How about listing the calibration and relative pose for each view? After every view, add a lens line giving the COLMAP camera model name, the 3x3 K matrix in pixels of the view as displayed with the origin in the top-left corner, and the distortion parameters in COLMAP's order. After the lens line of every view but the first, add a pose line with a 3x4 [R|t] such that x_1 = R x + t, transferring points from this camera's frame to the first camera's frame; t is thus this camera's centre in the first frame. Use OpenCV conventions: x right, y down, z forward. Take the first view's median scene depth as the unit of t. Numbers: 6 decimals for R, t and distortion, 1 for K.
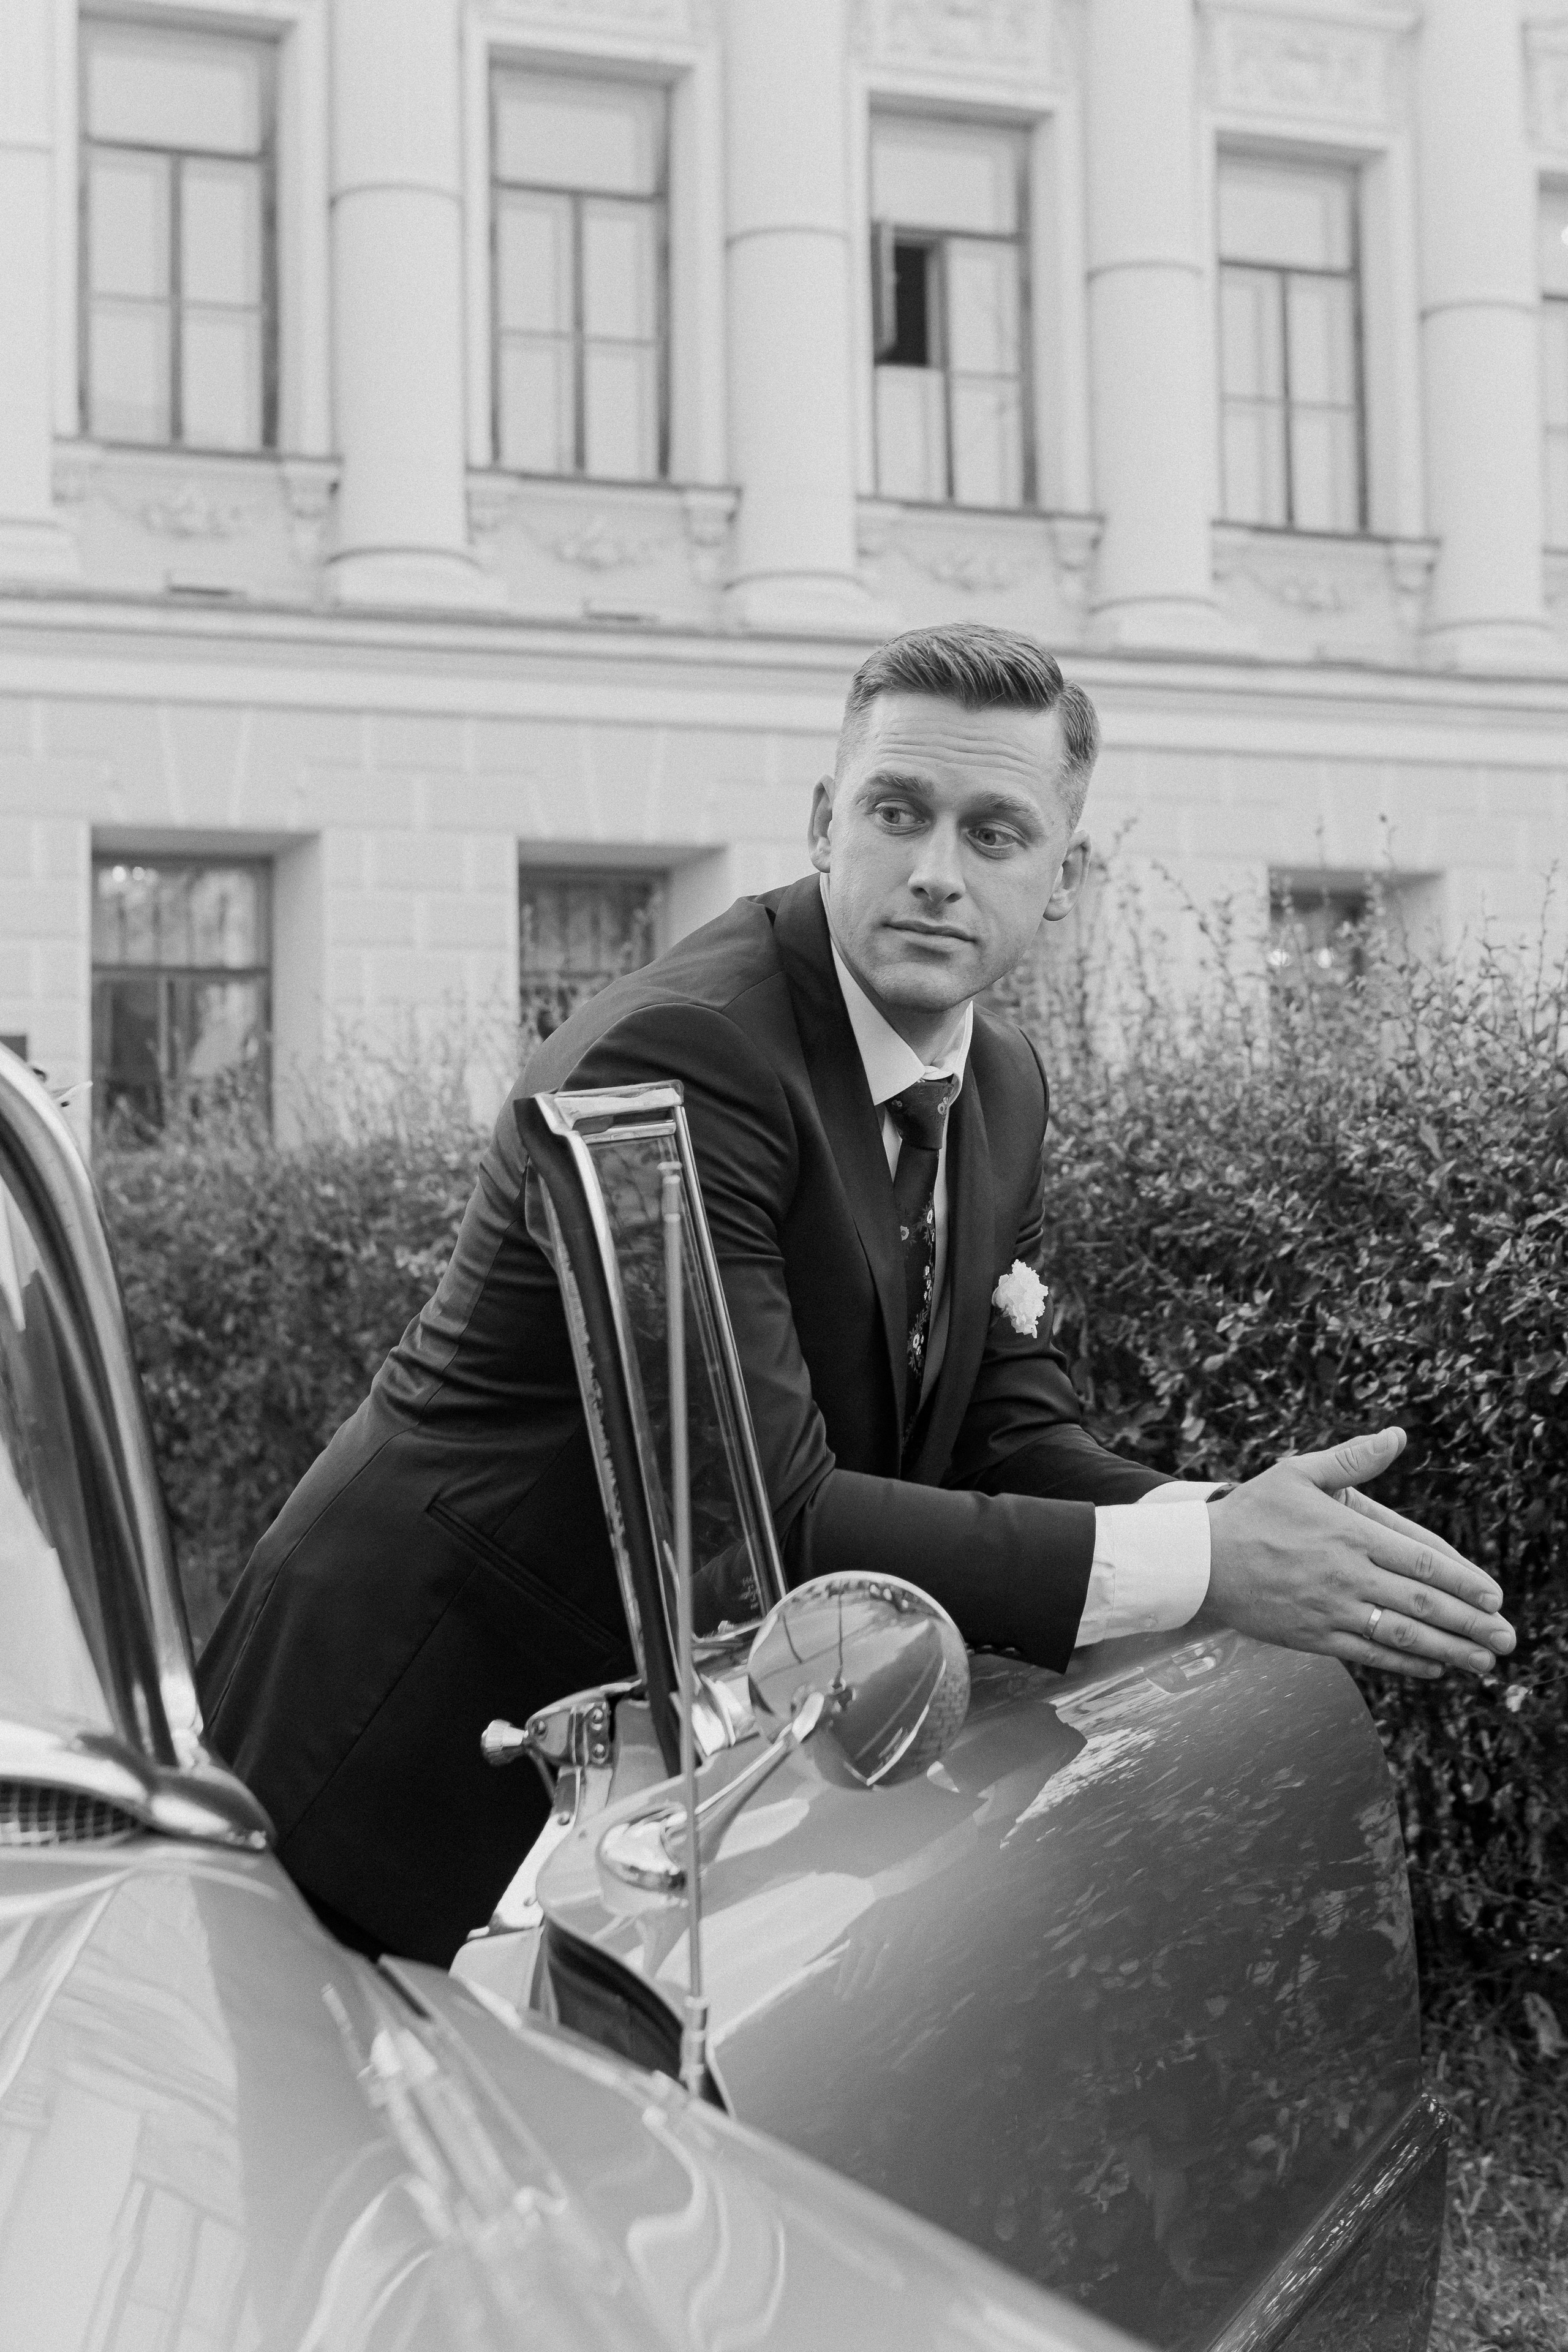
lens RADIAL K [[3954.0, 0, 776.3], [0, 3954.0, 1173.7], [0, 0, 1]] dist [-0.007714, 0.000000]
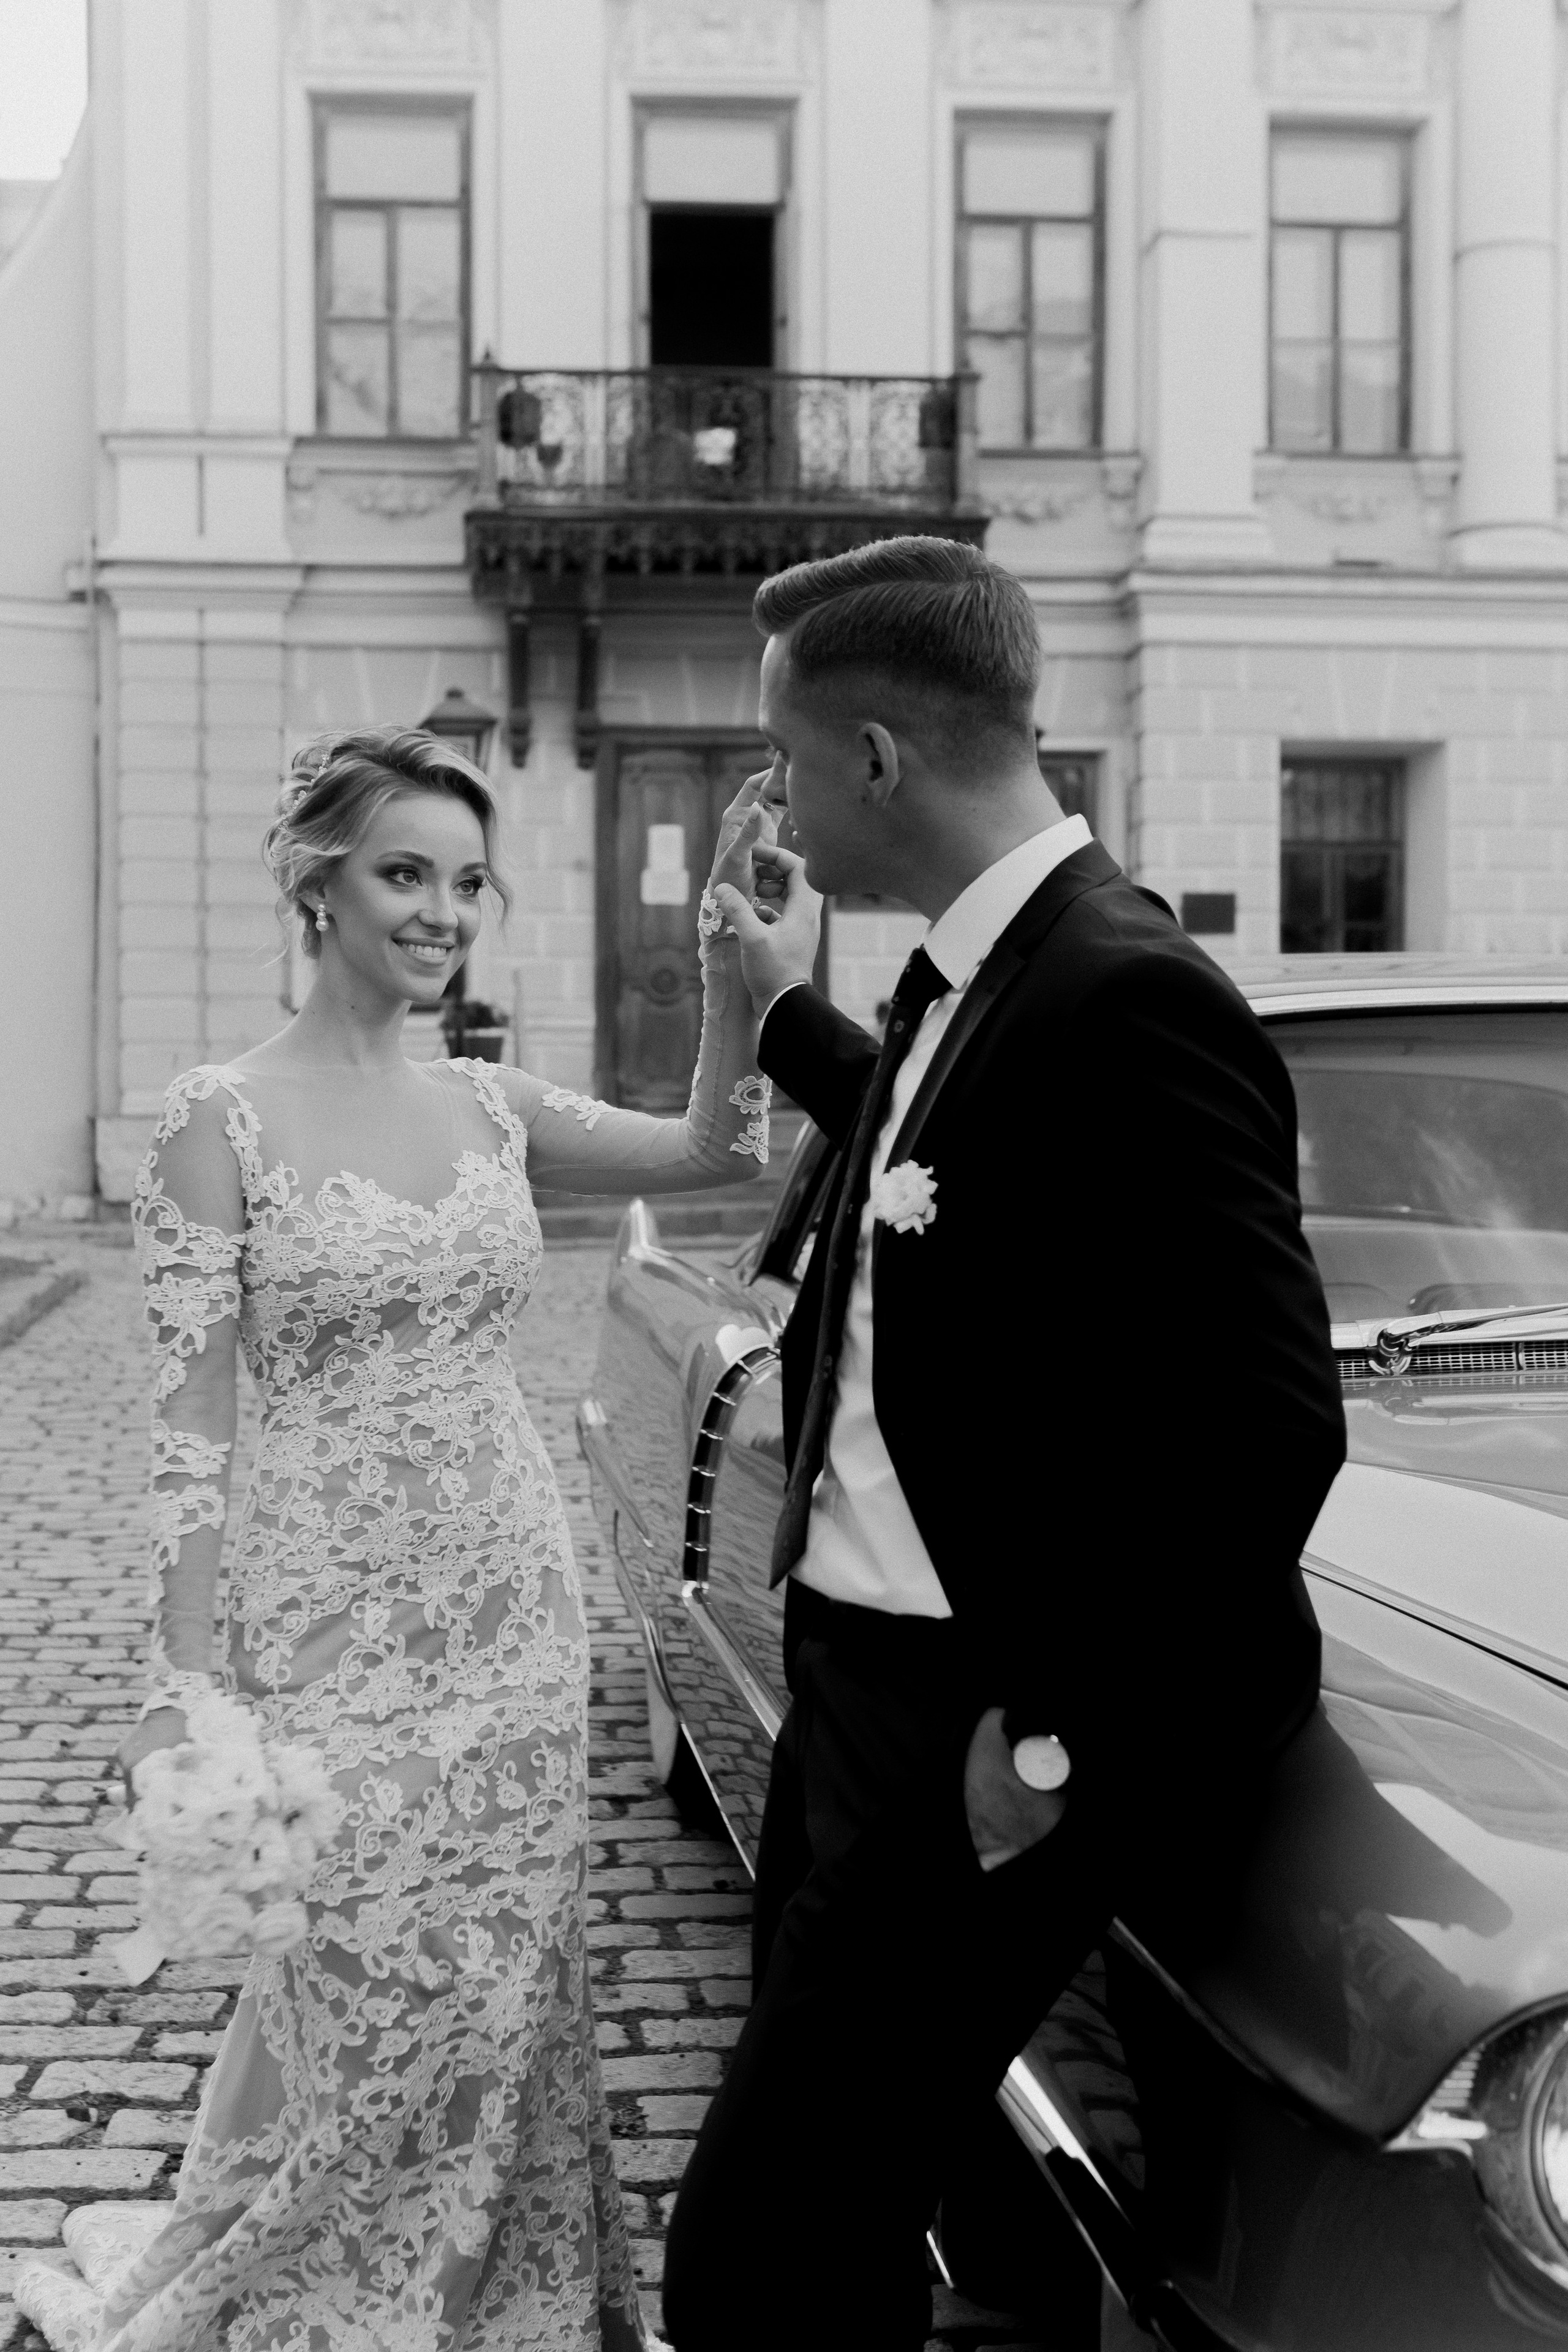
lens RADIAL K [[2902.8, 0, 785.8], [0, 2902.8, 1196.7], [0, 0, 1]] dist [-0.008915, 0.000000]
pose [[0.944319, 0.027896, -0.327847, 0.097264], [-0.005532, 0.997605, 0.068952, -0.000412], [0.328985, -0.063299, 0.942211, 0.044336]]
